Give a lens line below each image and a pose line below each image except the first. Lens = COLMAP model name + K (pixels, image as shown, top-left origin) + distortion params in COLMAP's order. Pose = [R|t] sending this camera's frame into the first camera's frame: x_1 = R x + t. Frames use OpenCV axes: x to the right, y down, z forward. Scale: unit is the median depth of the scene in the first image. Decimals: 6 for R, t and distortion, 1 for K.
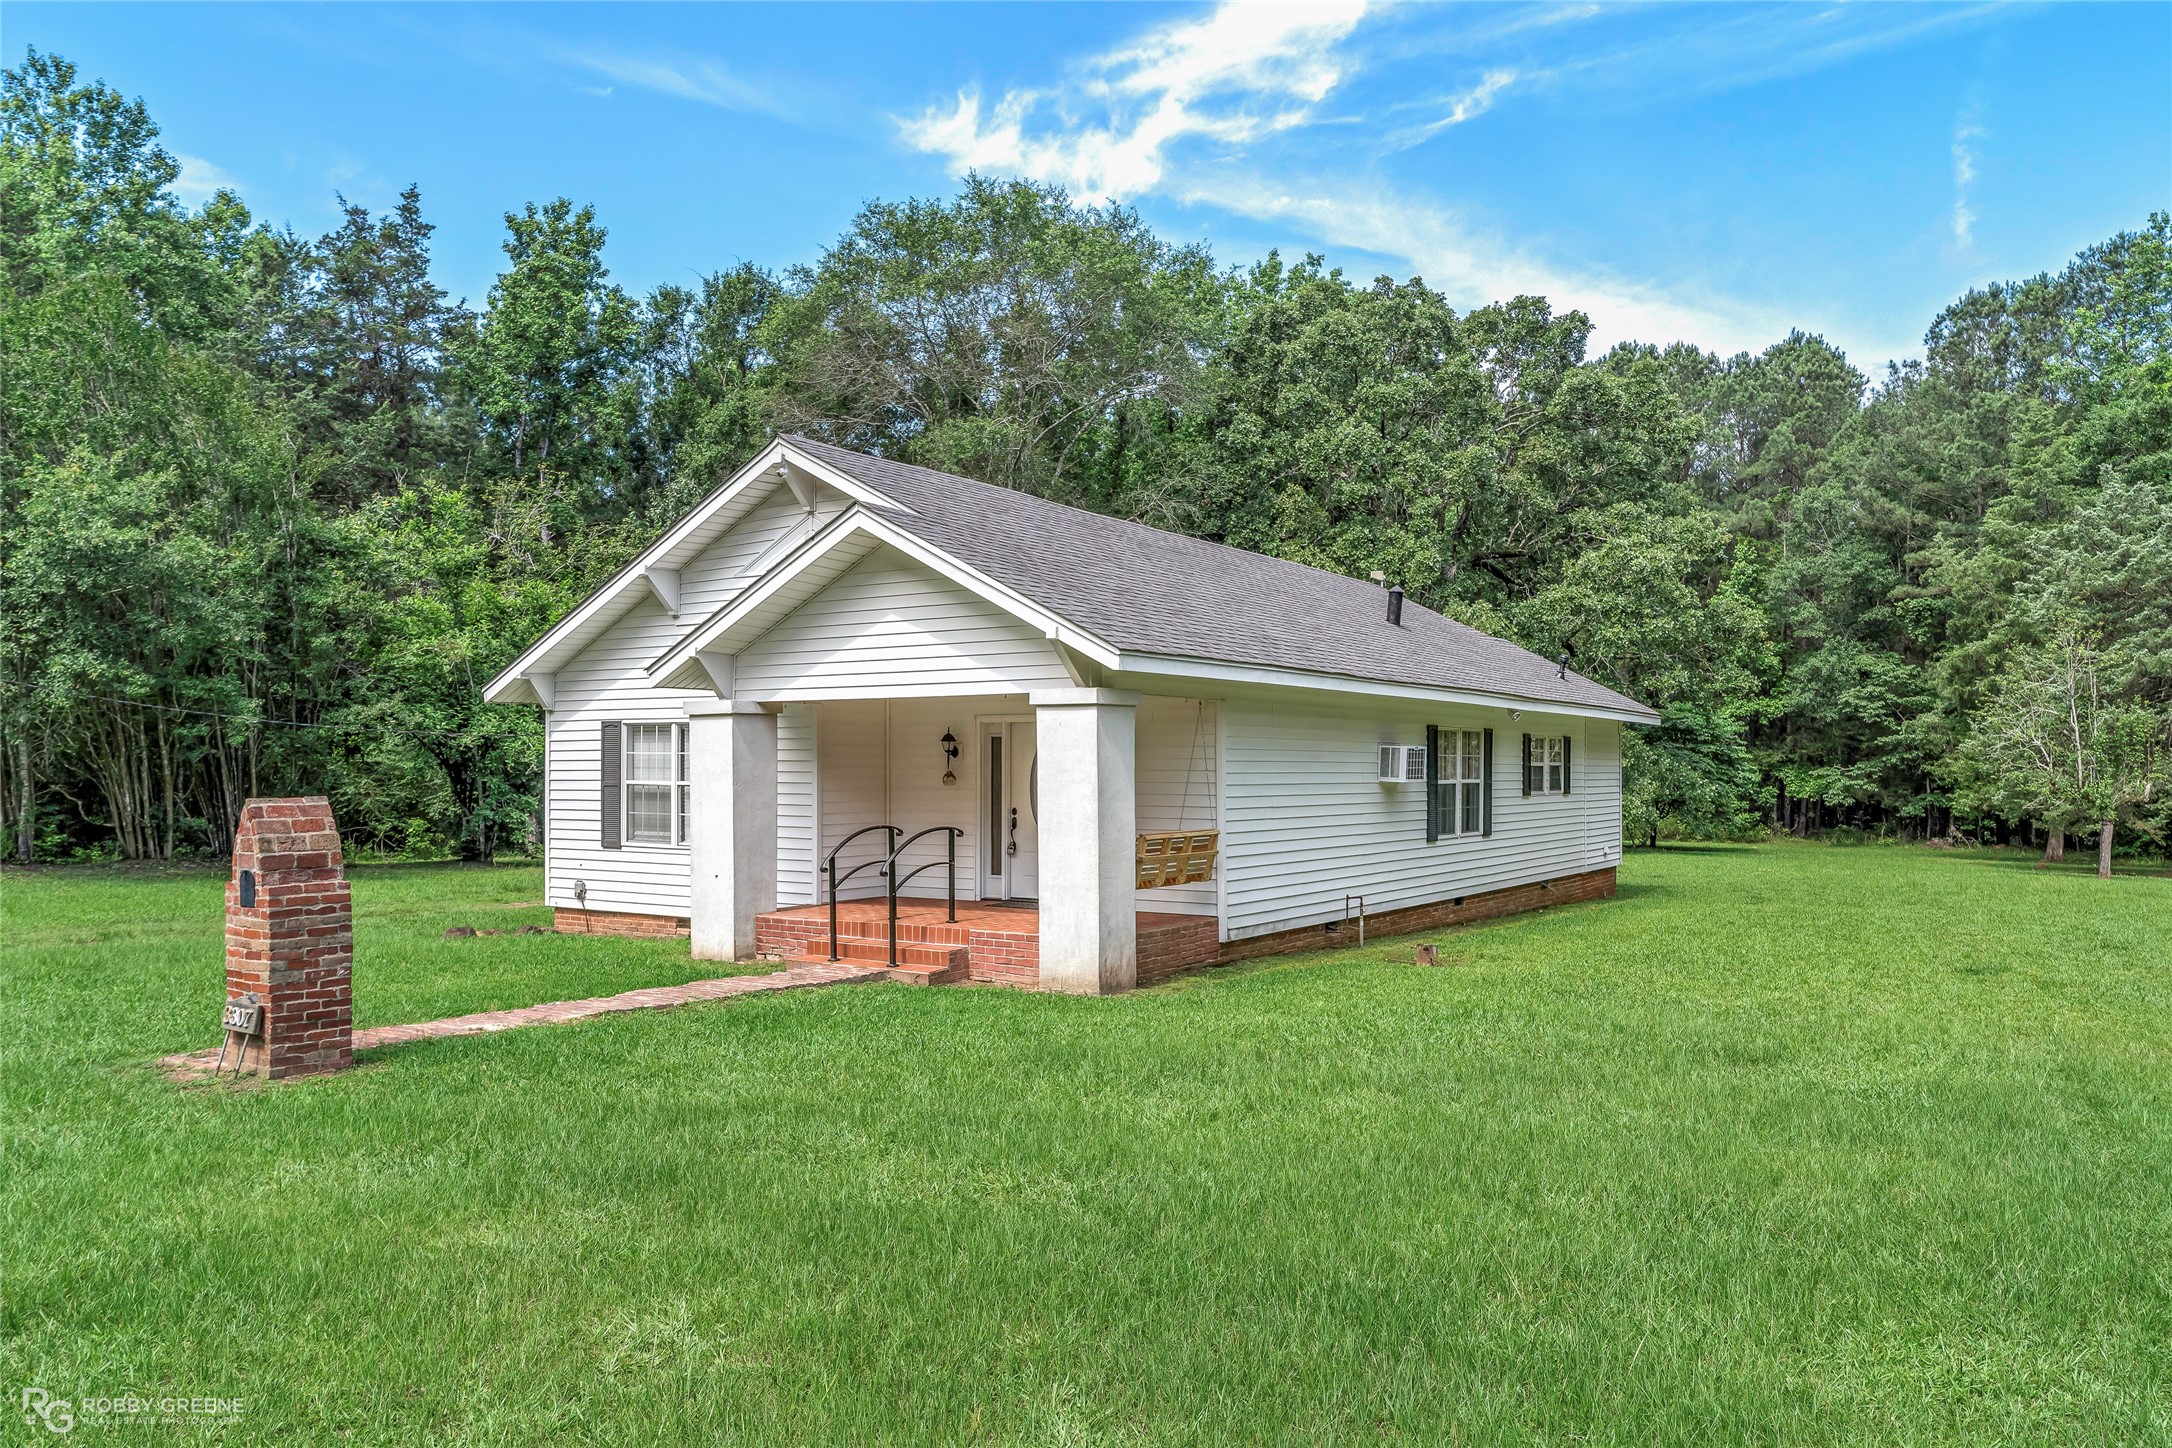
lens RADIAL K [[1545.7, 0, 1089.2], [0, 1545.7, 807.7], [0, 0, 1]] dist [-0.003596, -0.003006]
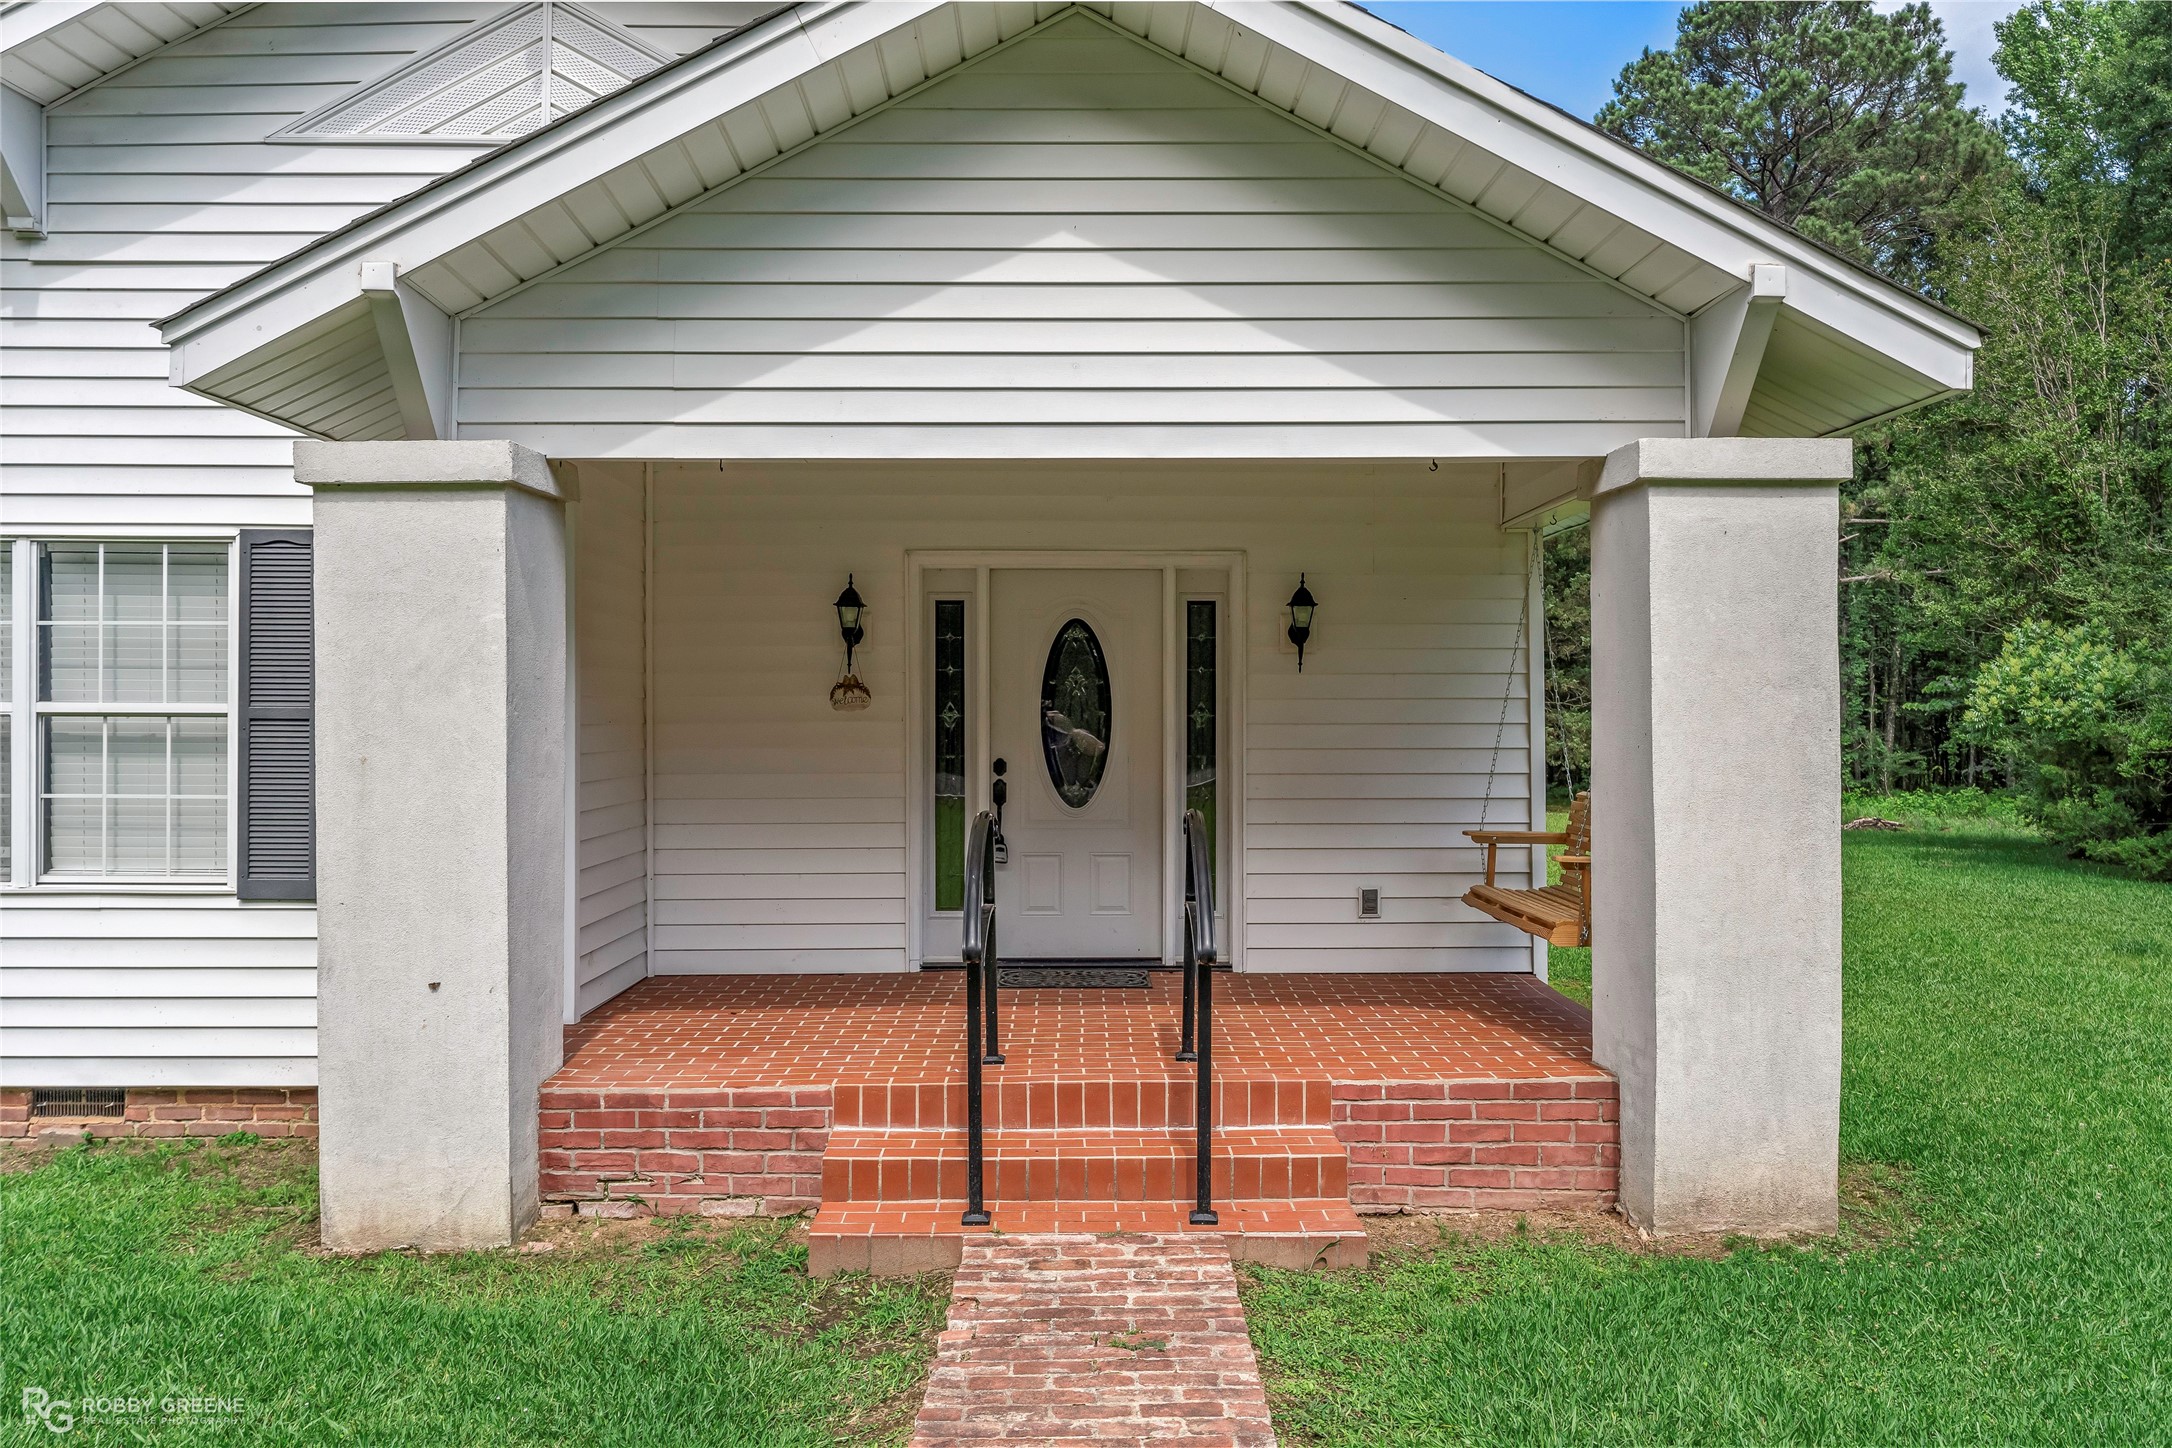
lens RADIAL K [[1651.6, 0, 1086.0], [0, 1651.6, 724.0], [0, 0, 1]] dist [-0.003167, 0.008697]
pose [[0.829282, -0.007236, 0.558783, -0.264340], [0.017879, 0.999748, -0.013588, -0.002858], [-0.558544, 0.021258, 0.829202, 0.524743]]
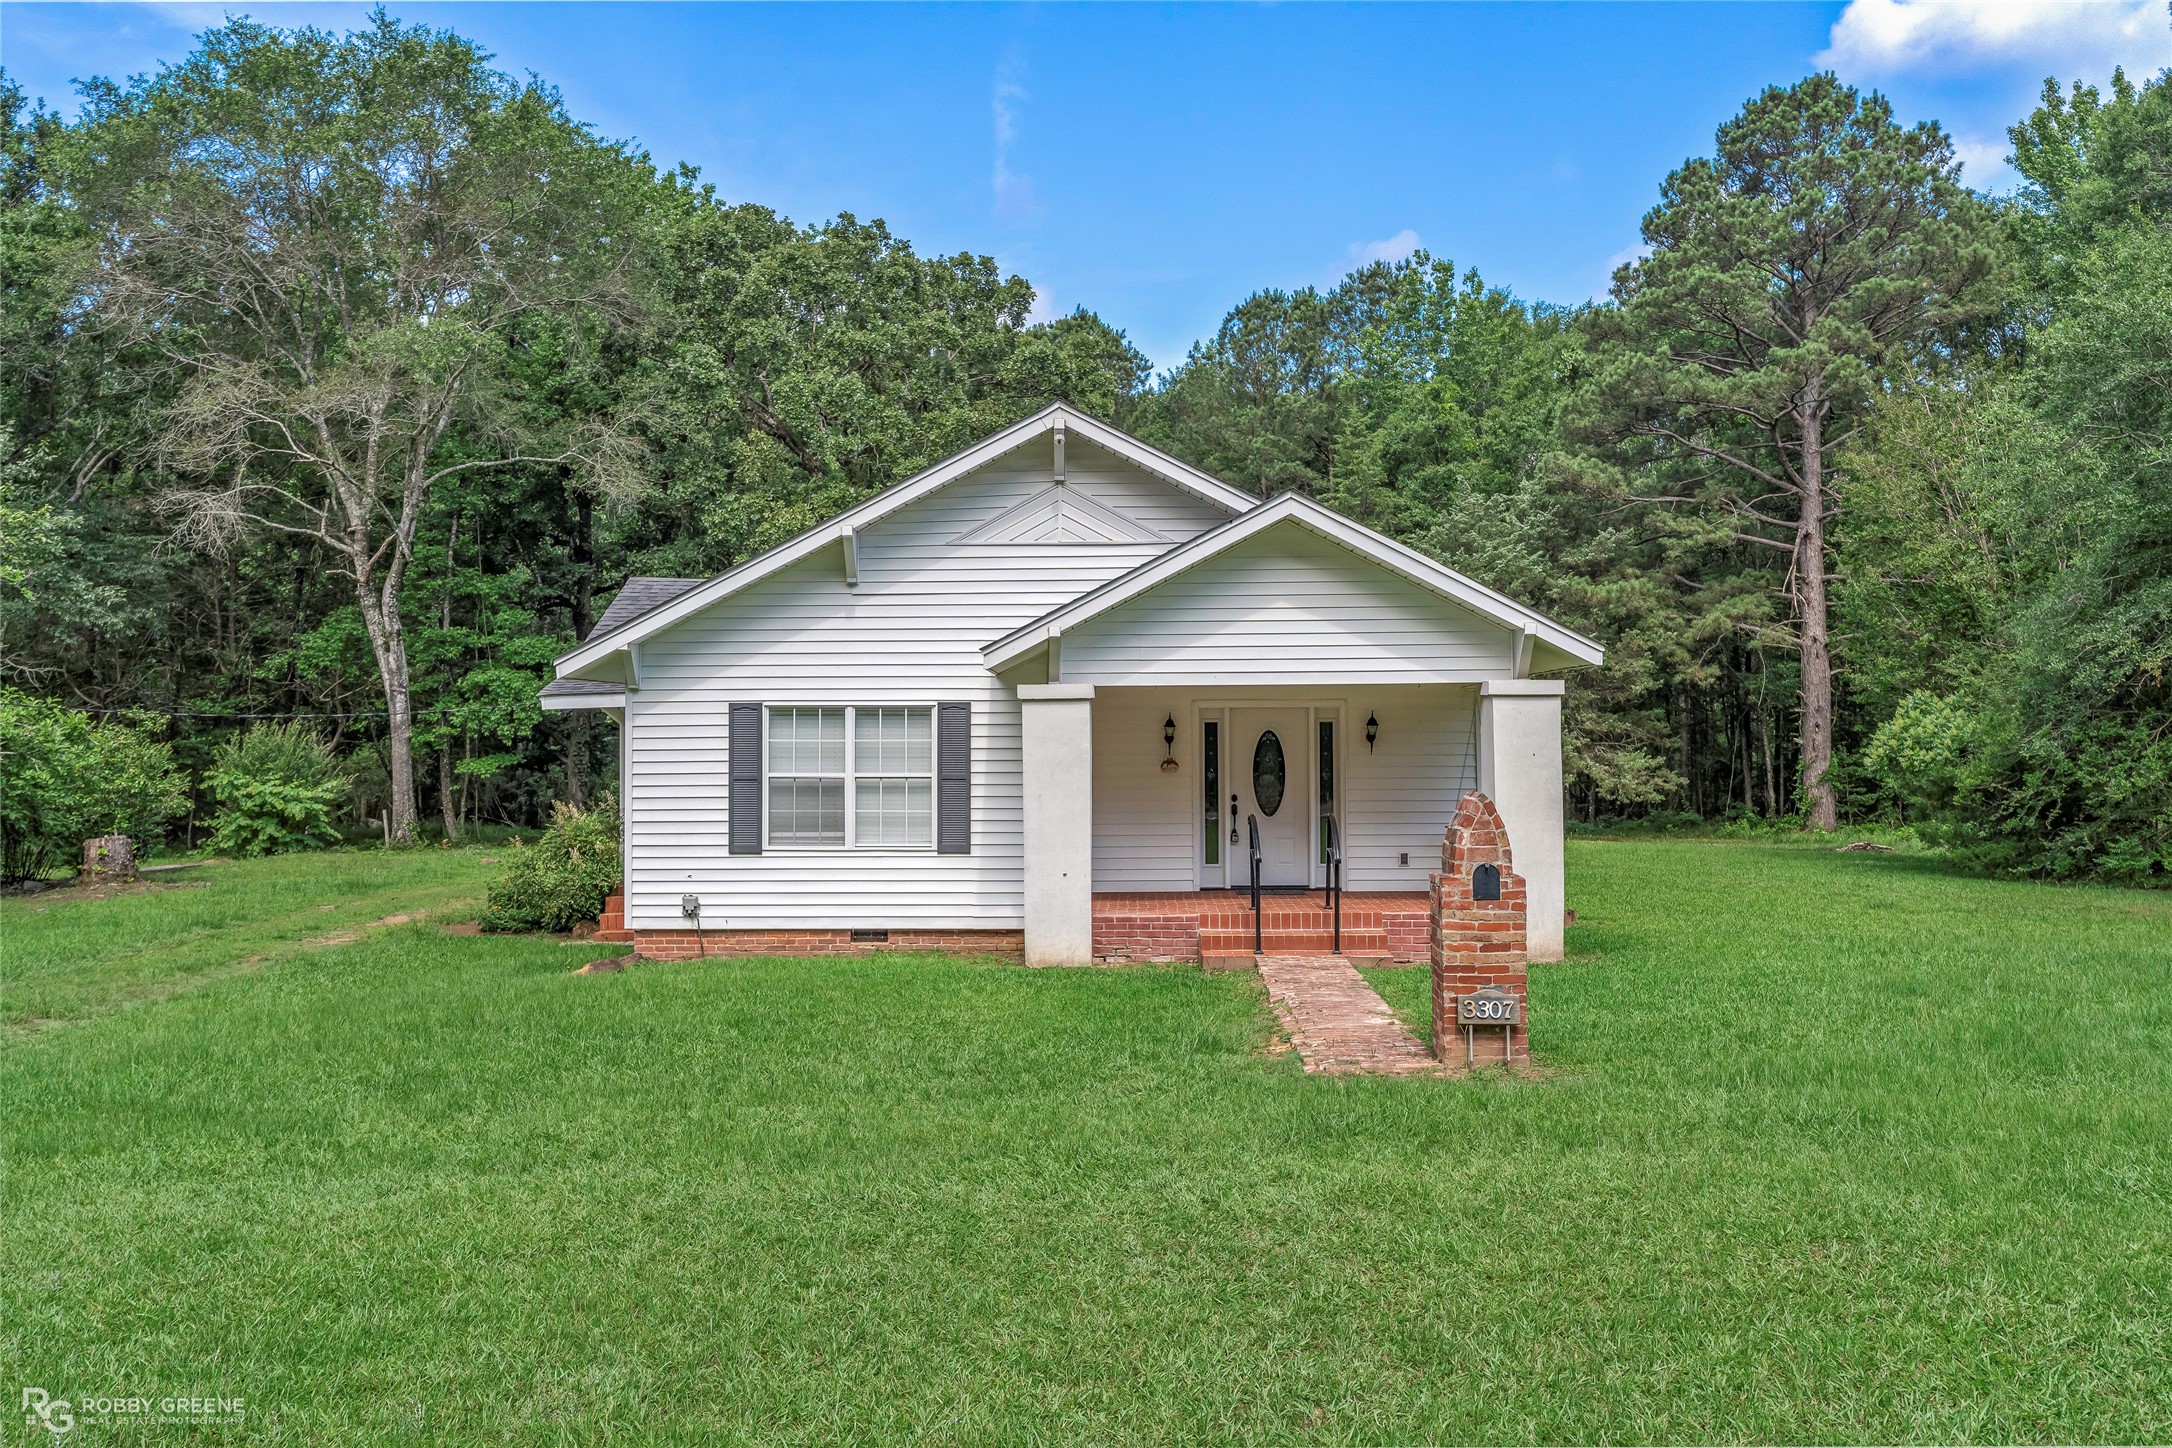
lens RADIAL K [[1814.9, 0, 1086.0], [0, 1814.9, 724.0], [0, 0, 1]] dist [0.001143, 0.005539]
pose [[0.848256, -0.000694, 0.529587, -0.661449], [0.021084, 0.999251, -0.032461, -0.008322], [-0.529167, 0.038701, 0.847635, 0.061150]]
